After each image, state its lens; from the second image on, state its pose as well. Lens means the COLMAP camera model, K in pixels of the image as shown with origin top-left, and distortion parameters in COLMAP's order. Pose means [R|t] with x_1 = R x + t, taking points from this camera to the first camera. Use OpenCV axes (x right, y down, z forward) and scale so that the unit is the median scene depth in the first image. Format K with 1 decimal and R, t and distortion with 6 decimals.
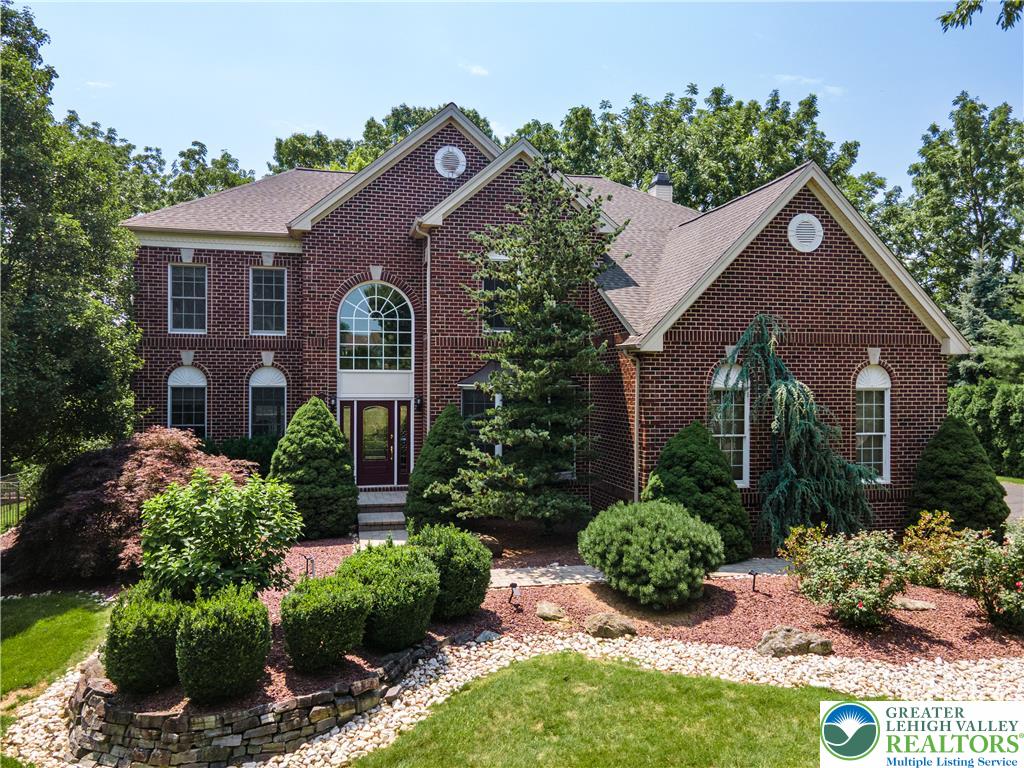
lens RADIAL K [[748.3, 0, 503.5], [0, 748.3, 385.5], [0, 0, 1]] dist [0.038965, 0.002376]
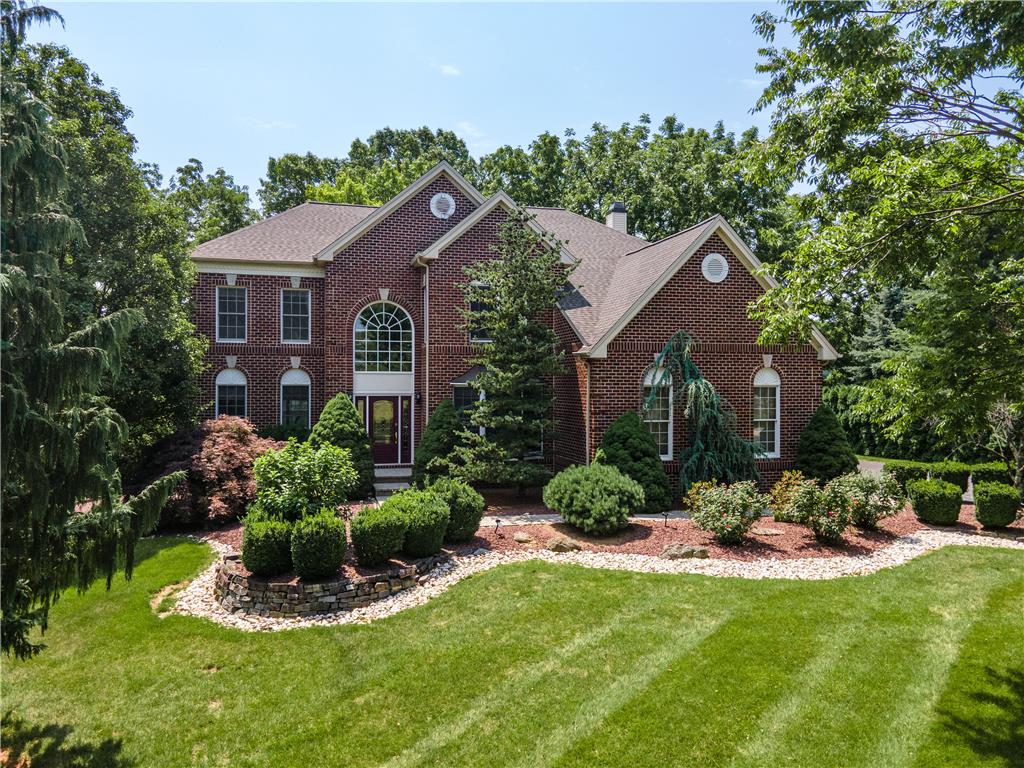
lens RADIAL K [[748.3, 0, 502.1], [0, 748.3, 384.1], [0, 0, 1]] dist [0.038965, 0.002376]
pose [[0.999303, -0.001179, 0.037314, -0.023192], [0.001254, 0.999997, -0.002001, 0.003897], [-0.037312, 0.002046, 0.999302, -0.315970]]
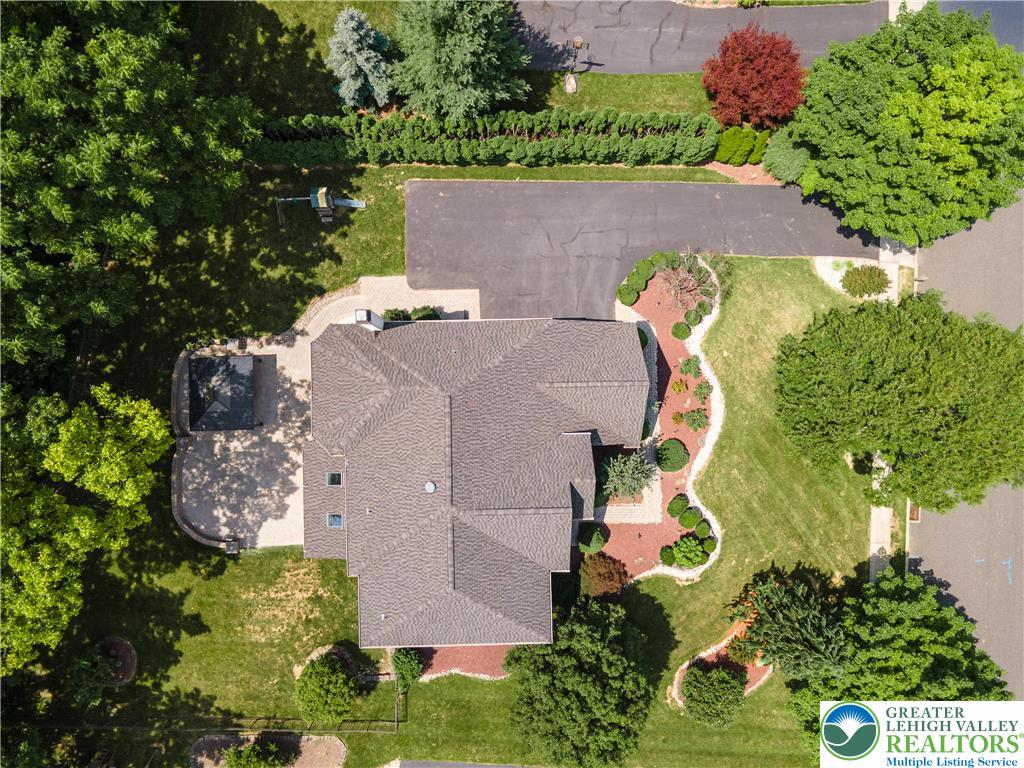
lens RADIAL K [[748.3, 0, 511.9], [0, 748.3, 383.1], [0, 0, 1]] dist [0.038965, 0.002376]
pose [[0.199043, -0.979847, 0.016778, 0.270365], [-0.012748, 0.014530, 0.999813, -3.098162], [-0.979908, -0.199220, -0.009599, 1.547998]]
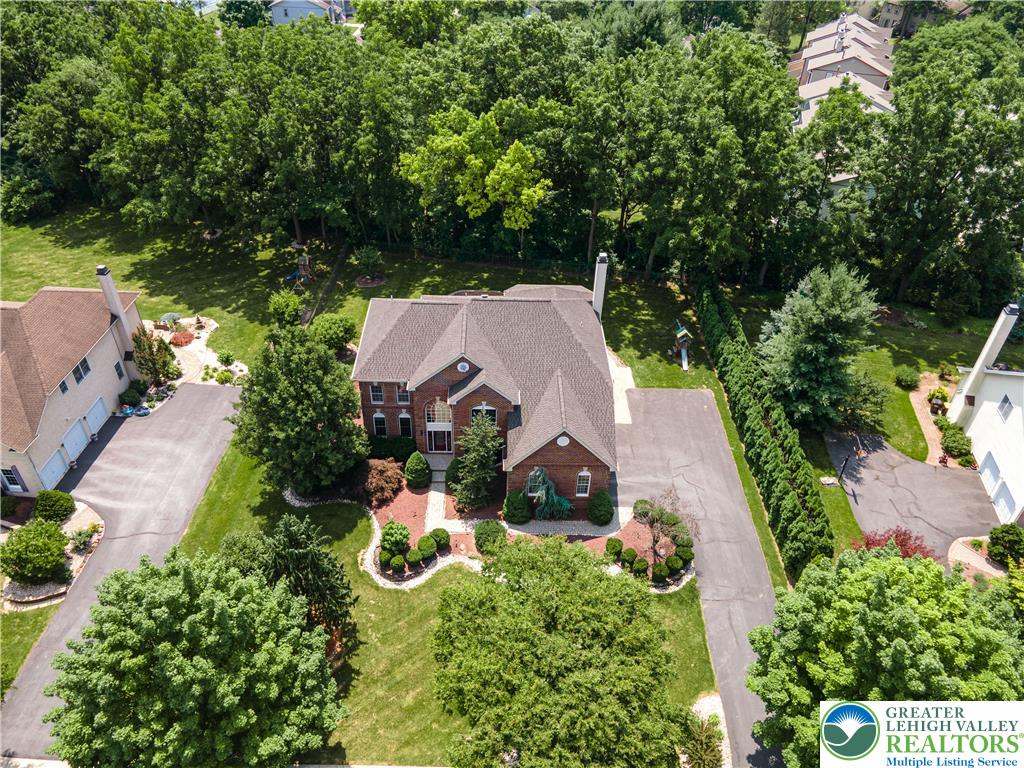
lens RADIAL K [[748.3, 0, 503.2], [0, 748.3, 381.0], [0, 0, 1]] dist [0.038965, 0.002376]
pose [[0.976569, 0.146004, -0.158101, 0.633900], [-0.018216, 0.788096, 0.615283, -2.407427], [0.214432, -0.597987, 0.772289, -1.373489]]
